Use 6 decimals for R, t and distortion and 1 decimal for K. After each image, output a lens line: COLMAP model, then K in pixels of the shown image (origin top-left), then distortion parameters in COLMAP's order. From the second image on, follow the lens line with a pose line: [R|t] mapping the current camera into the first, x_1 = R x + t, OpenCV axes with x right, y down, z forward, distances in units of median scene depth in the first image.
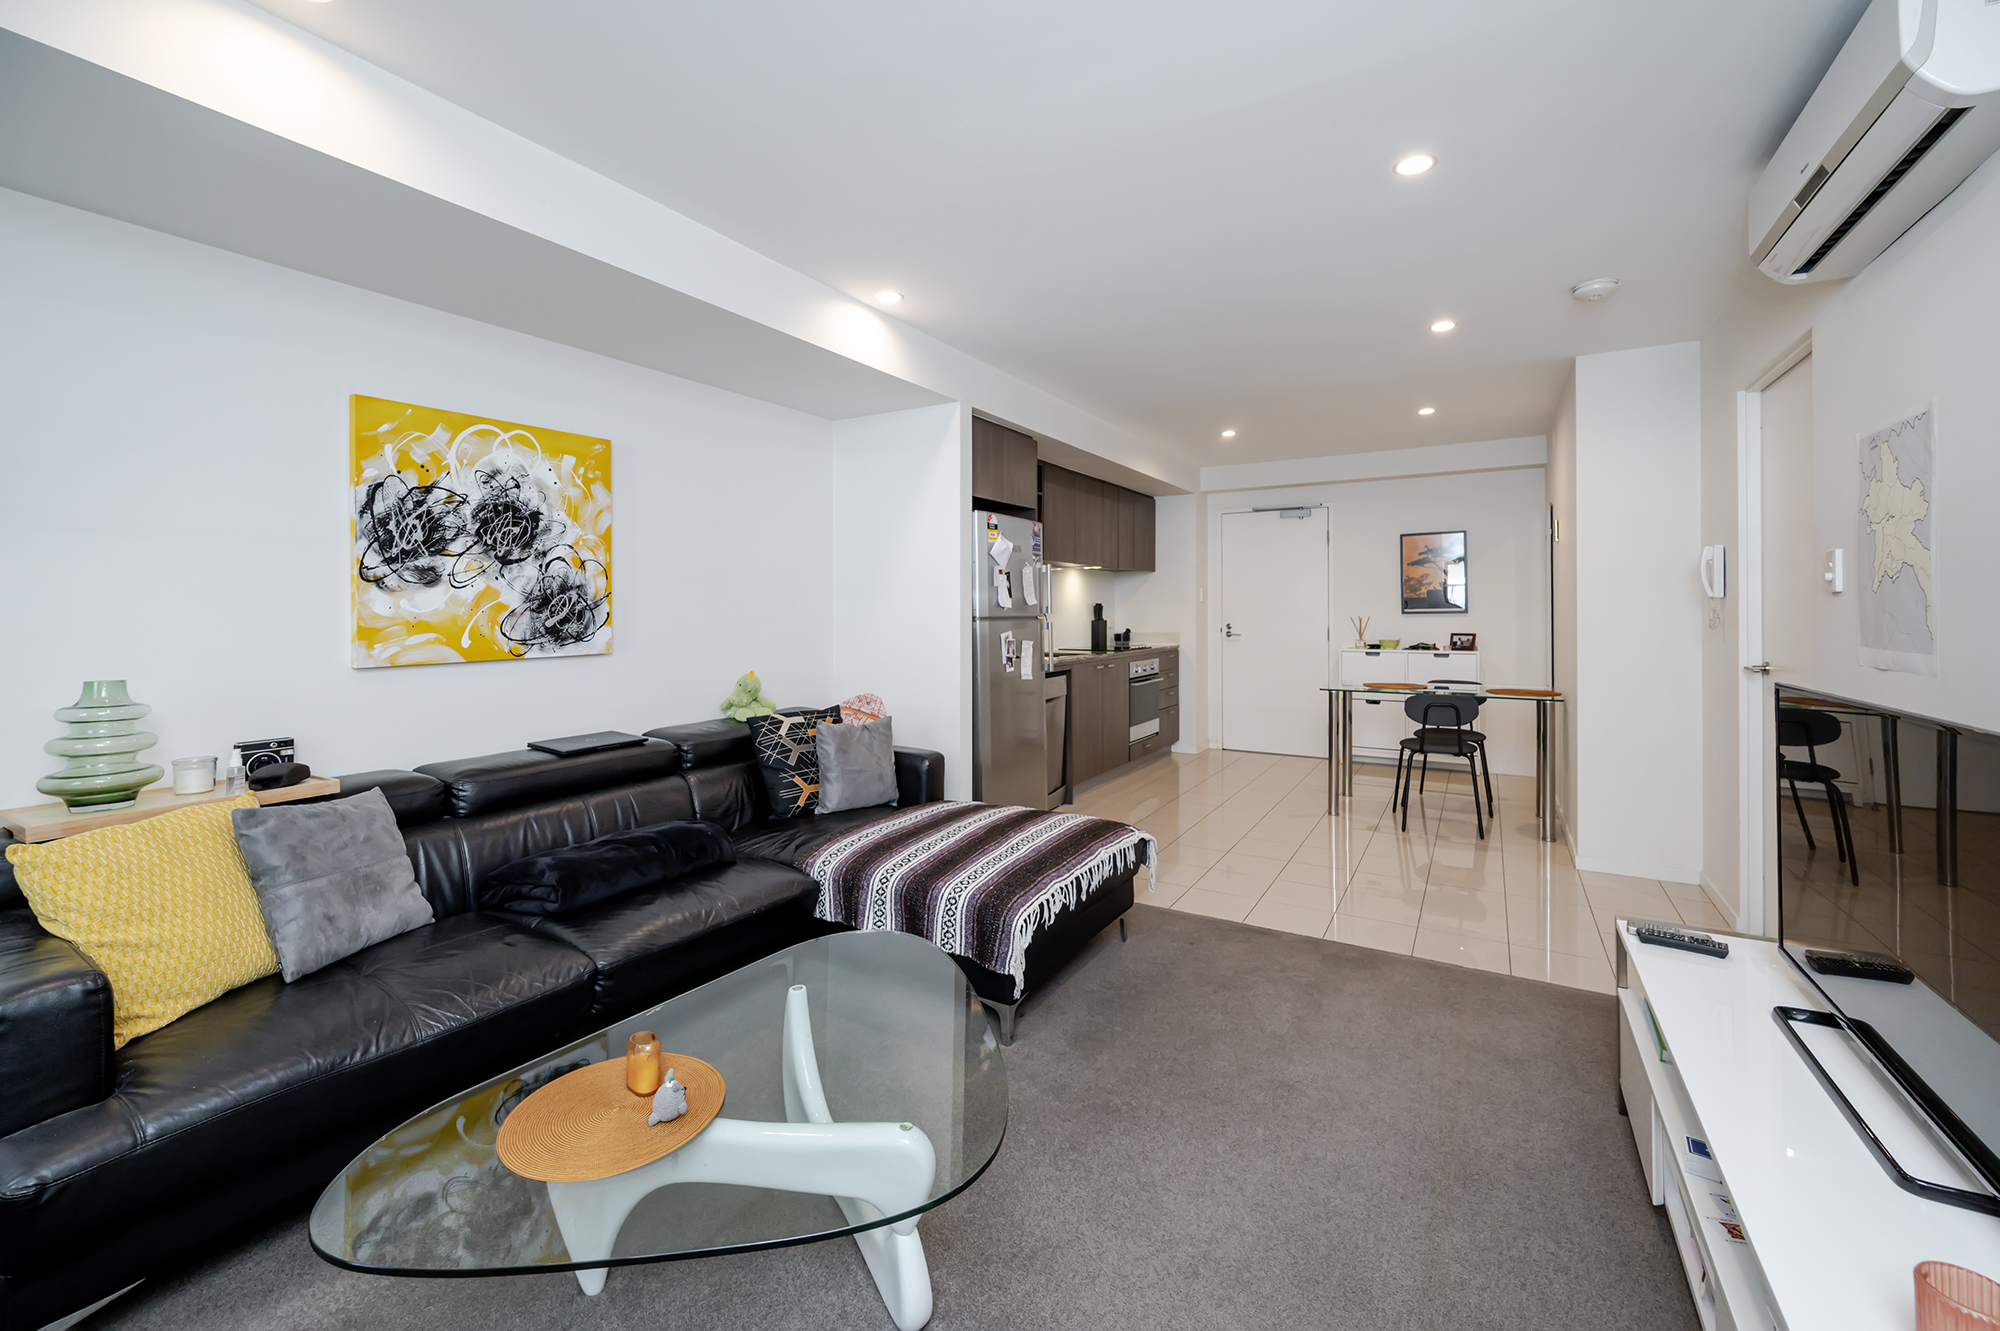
lens RADIAL K [[798.7, 0, 1000.0], [0, 798.7, 665.5], [0, 0, 1]] dist [0.000089, -0.000023]
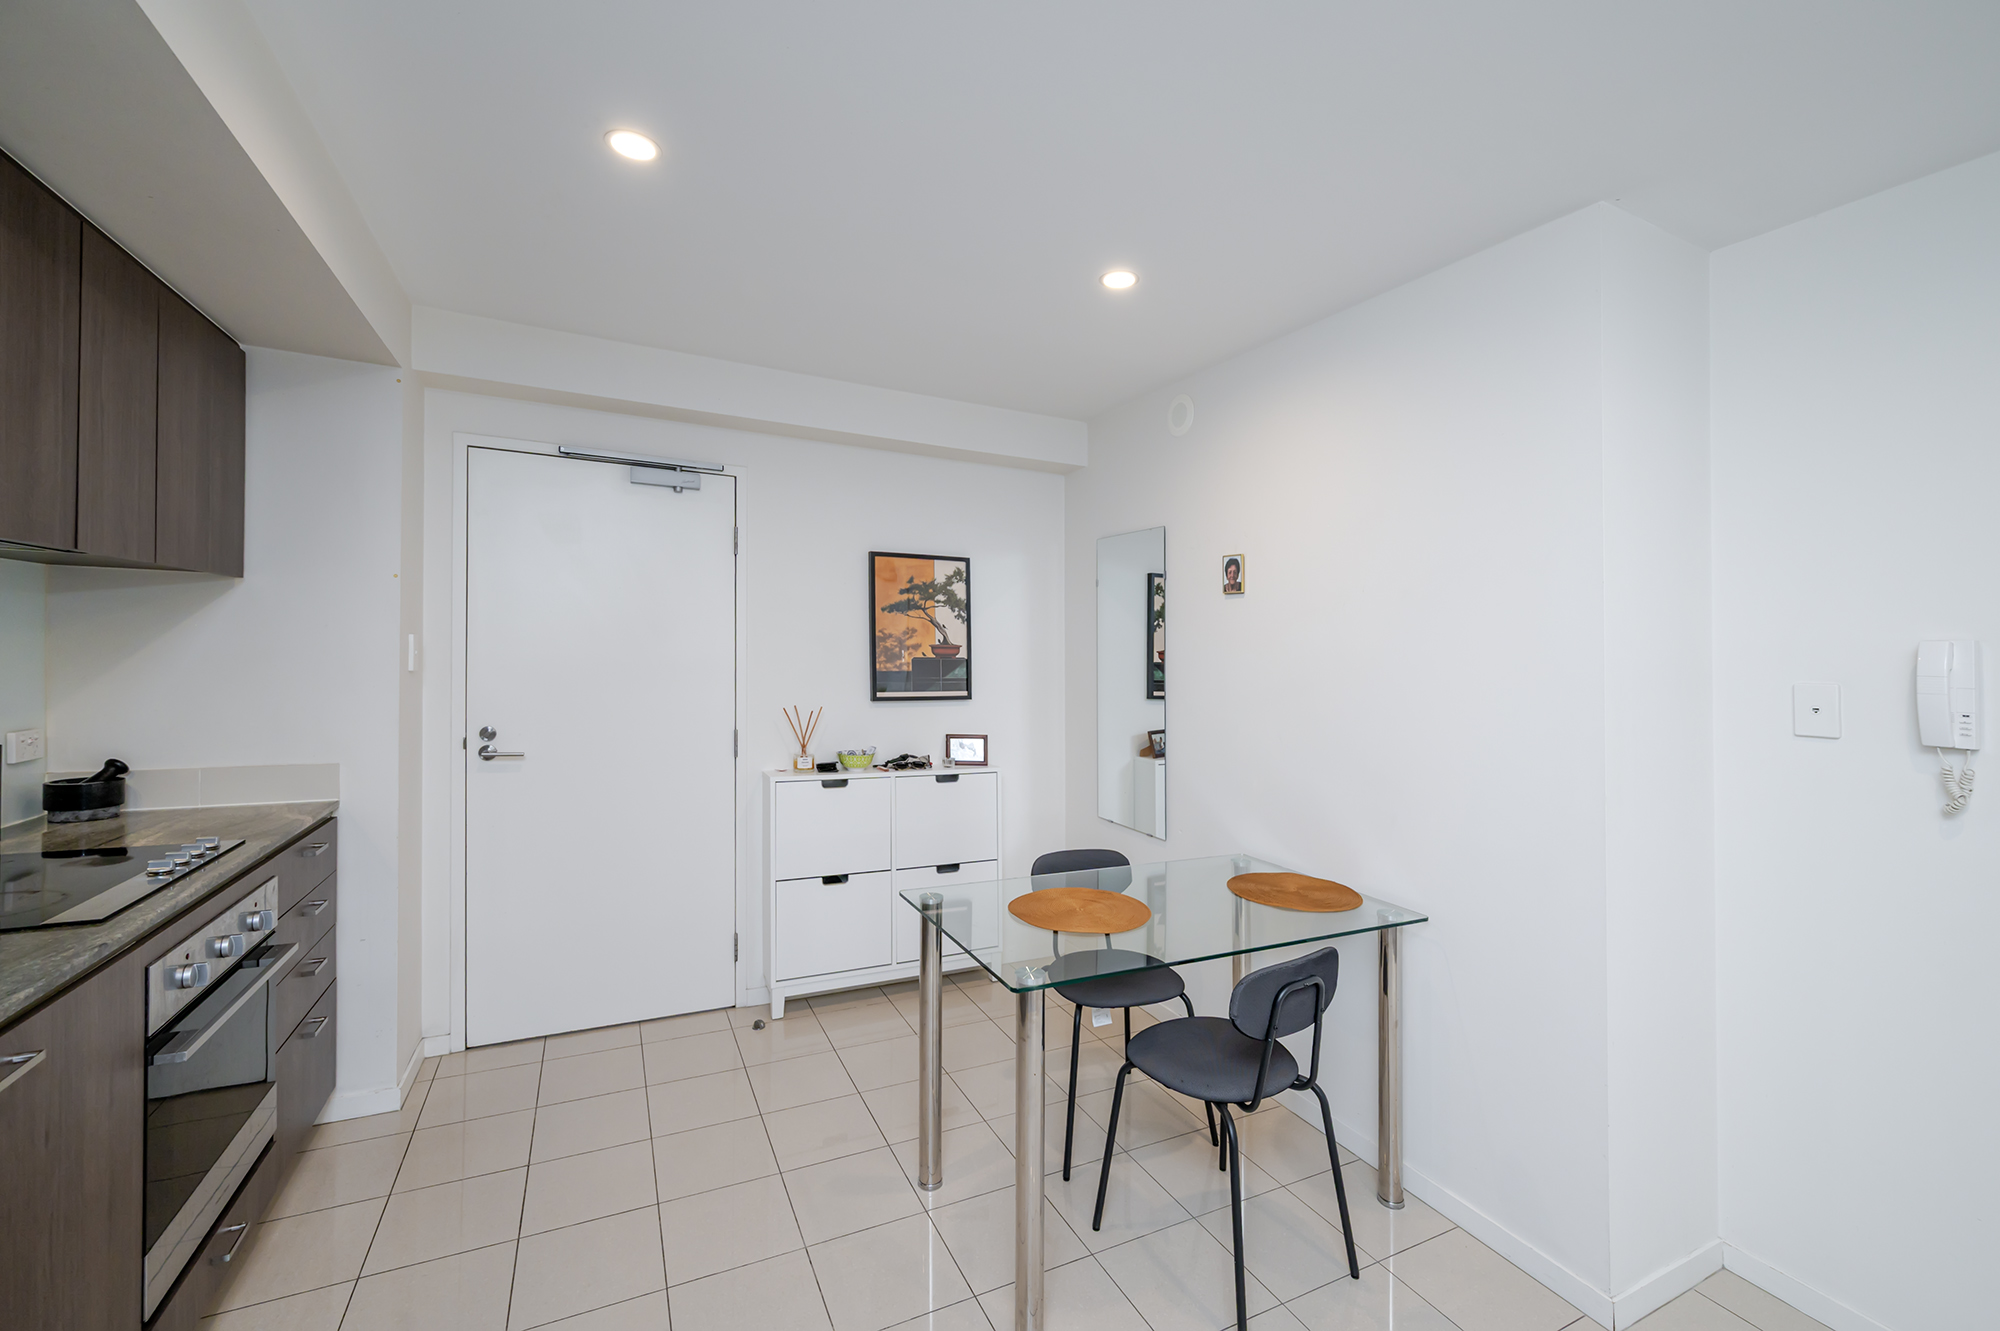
lens RADIAL K [[806.5, 0, 1000.0], [0, 806.5, 665.5], [0, 0, 1]] dist [0.000342, 0.000168]
pose [[0.540834, 0.014084, 0.841011, 0.095220], [0.043046, 0.998086, -0.044397, -0.059678], [-0.840027, 0.060214, 0.539193, 0.623980]]
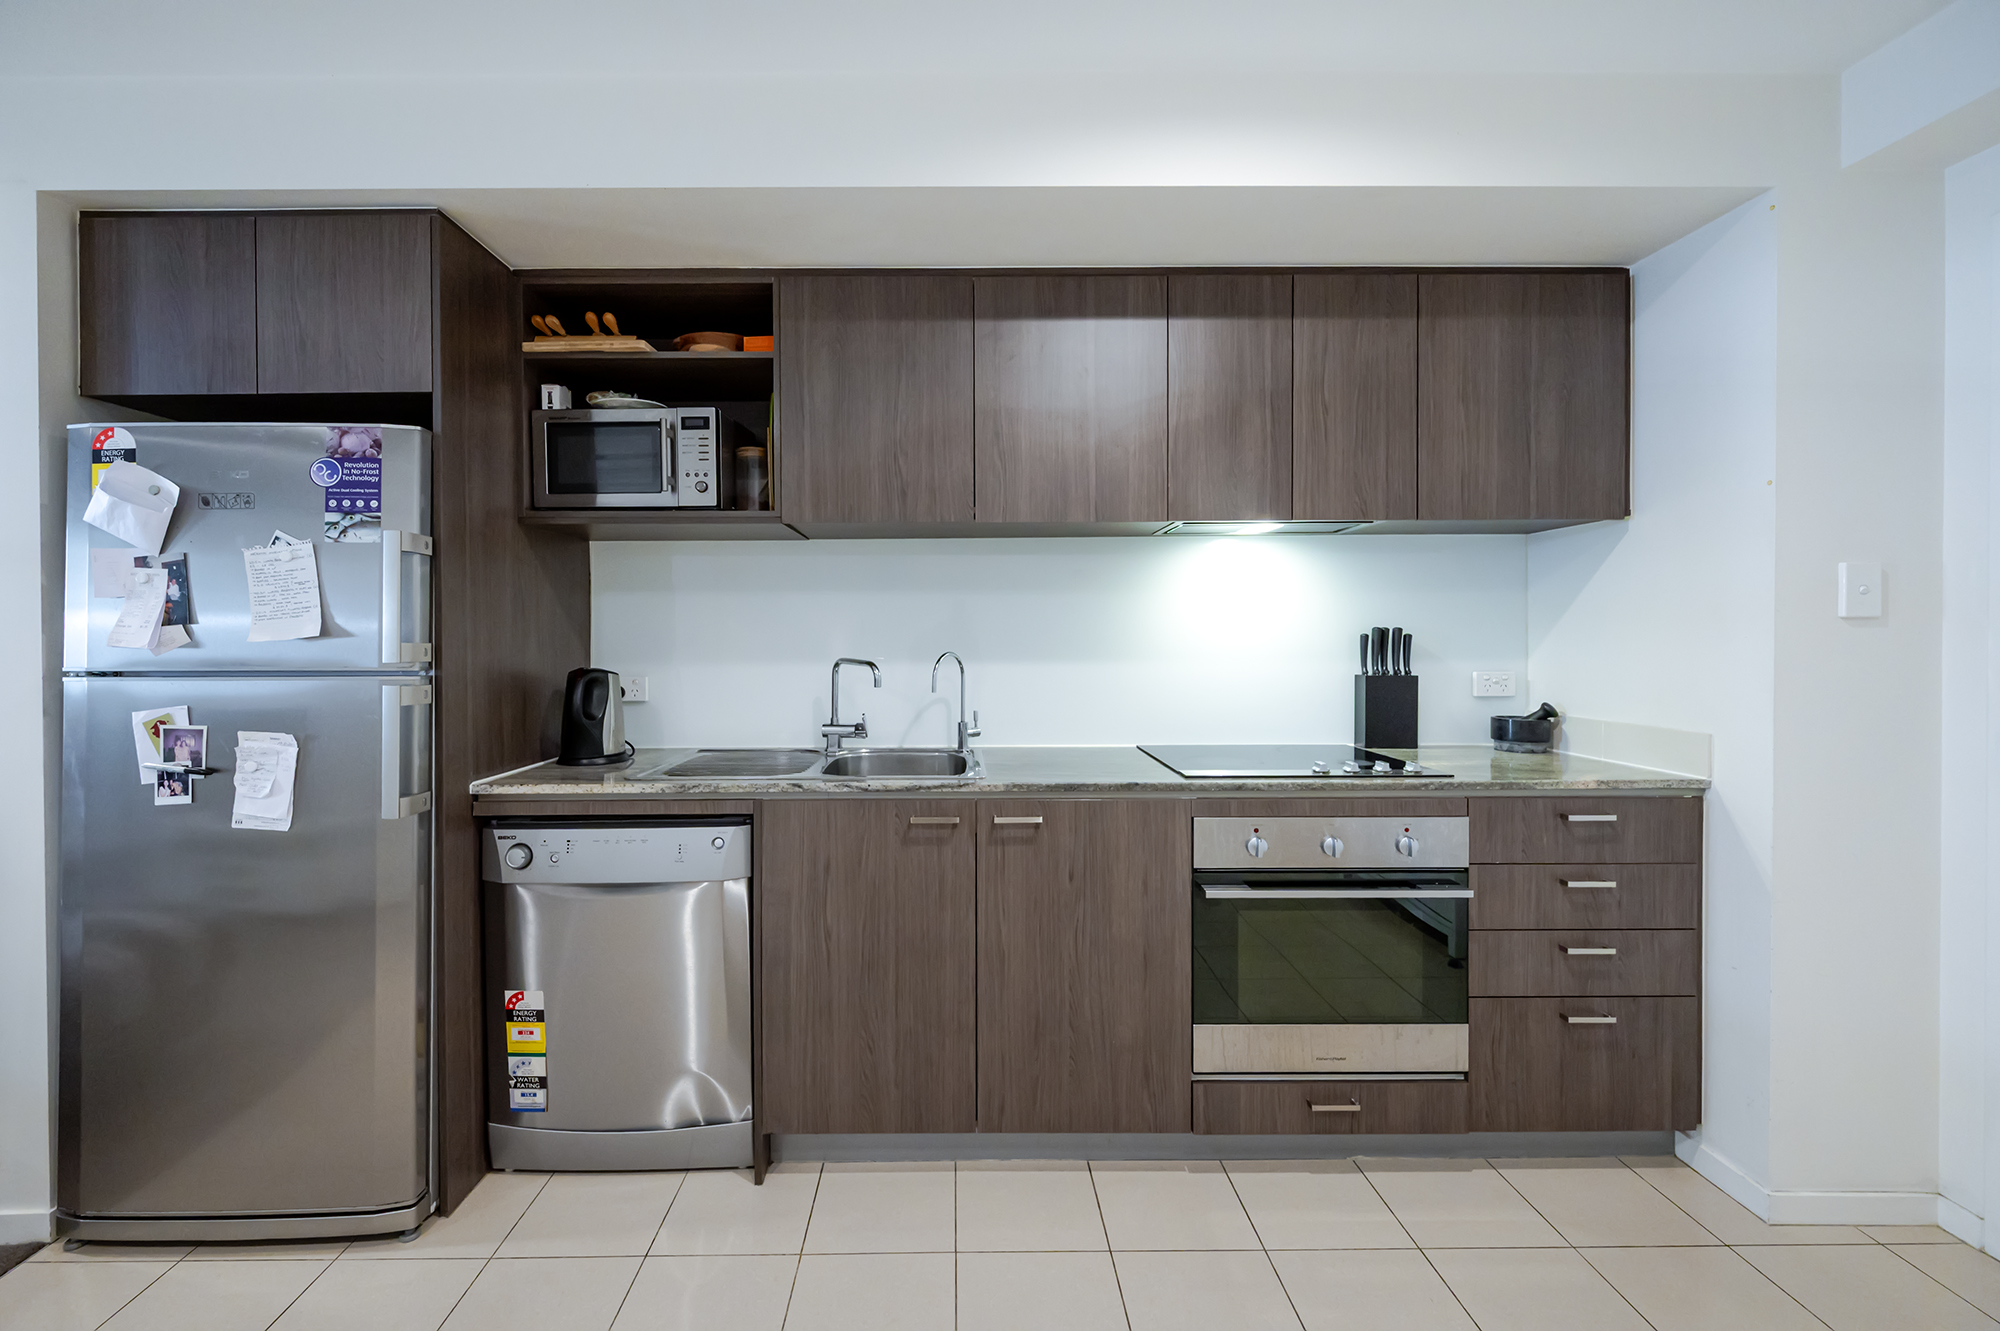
lens RADIAL K [[774.9, 0, 952.1], [0, 774.9, 663.4], [0, 0, 1]] dist [-0.001952, -0.000160]
pose [[0.519207, 0.036786, -0.853857, 0.339162], [-0.058775, 0.998245, 0.007267, -0.056114], [0.852625, 0.046413, 0.520458, 0.696633]]
